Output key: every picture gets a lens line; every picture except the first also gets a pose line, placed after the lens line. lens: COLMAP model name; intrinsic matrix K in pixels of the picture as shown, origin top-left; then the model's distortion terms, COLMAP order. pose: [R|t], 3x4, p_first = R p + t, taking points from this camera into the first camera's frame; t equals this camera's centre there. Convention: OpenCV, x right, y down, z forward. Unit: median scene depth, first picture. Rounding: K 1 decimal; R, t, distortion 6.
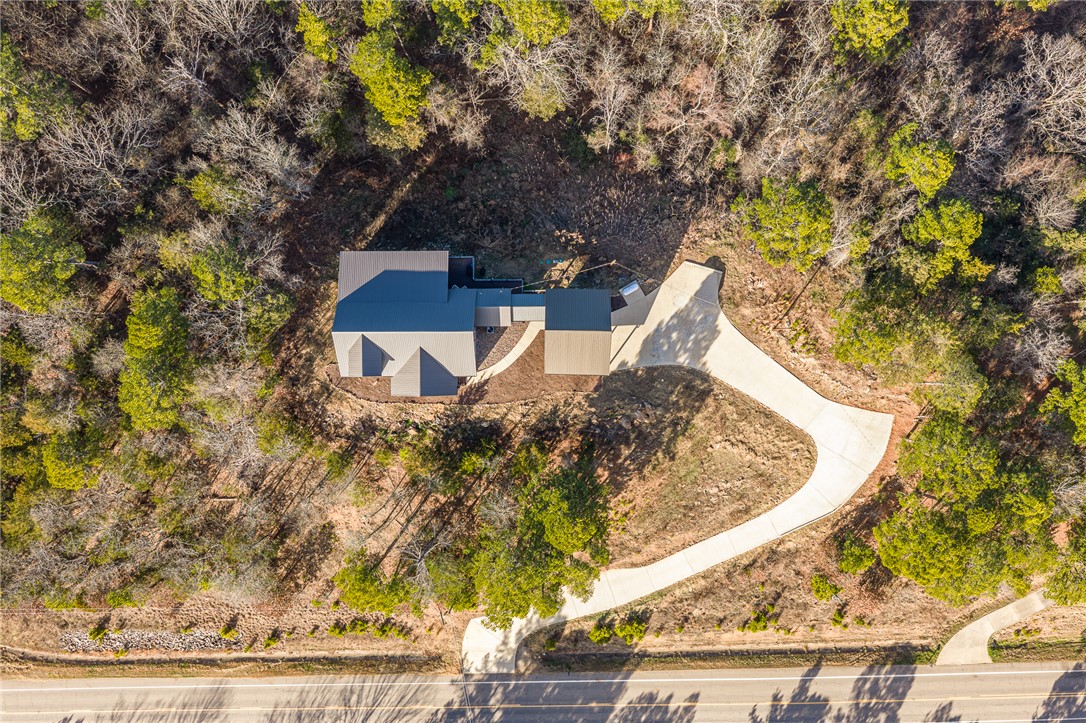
lens RADIAL K [[892.8, 0, 543.0], [0, 892.8, 361.5], [0, 0, 1]] dist [0.008861, -0.016023]
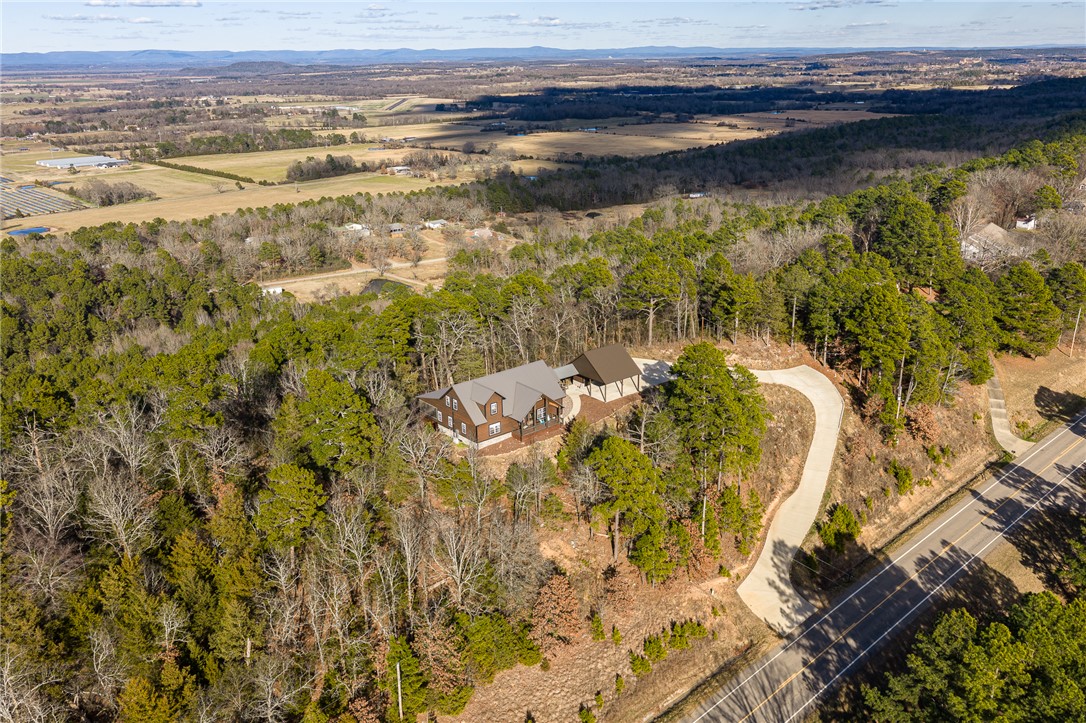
lens RADIAL K [[892.8, 0, 543.0], [0, 892.8, 361.5], [0, 0, 1]] dist [0.008861, -0.016023]
pose [[0.769779, -0.208186, 0.603405, -0.720580], [0.638212, 0.234487, -0.733281, 0.766542], [0.011168, 0.949565, 0.313370, 0.497956]]
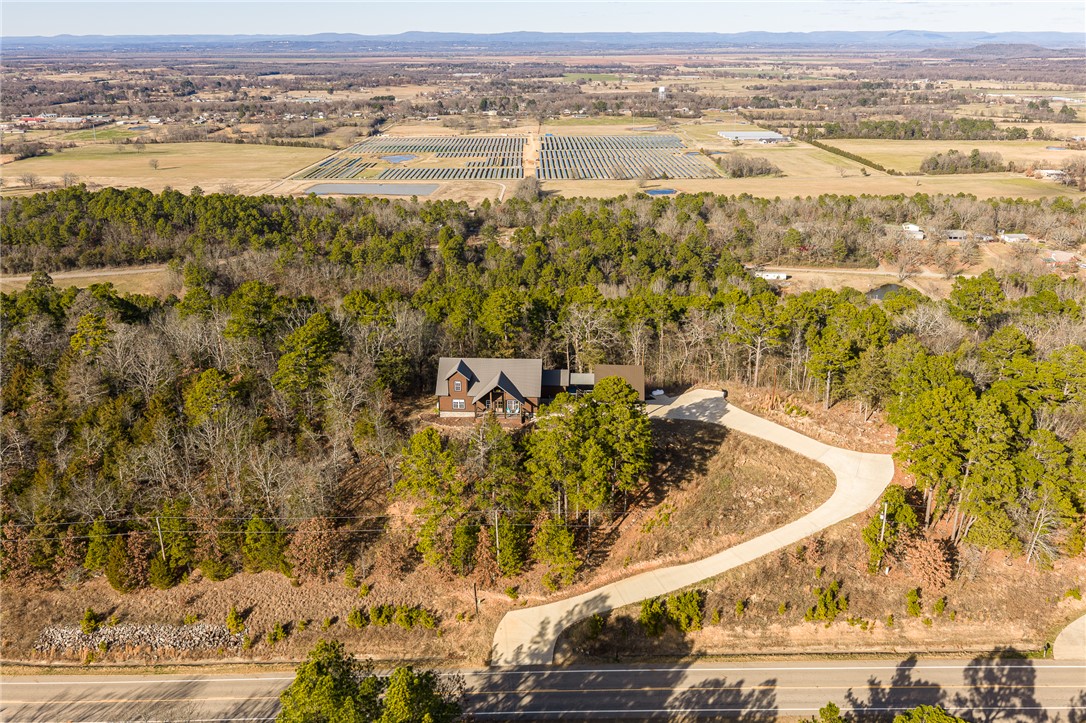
lens RADIAL K [[892.8, 0, 543.0], [0, 892.8, 361.5], [0, 0, 1]] dist [0.008861, -0.016023]
pose [[0.998020, 0.028310, -0.056172, 0.000032], [-0.062372, 0.329695, -0.942025, 1.056176], [-0.008149, 0.943663, 0.330808, 0.457714]]
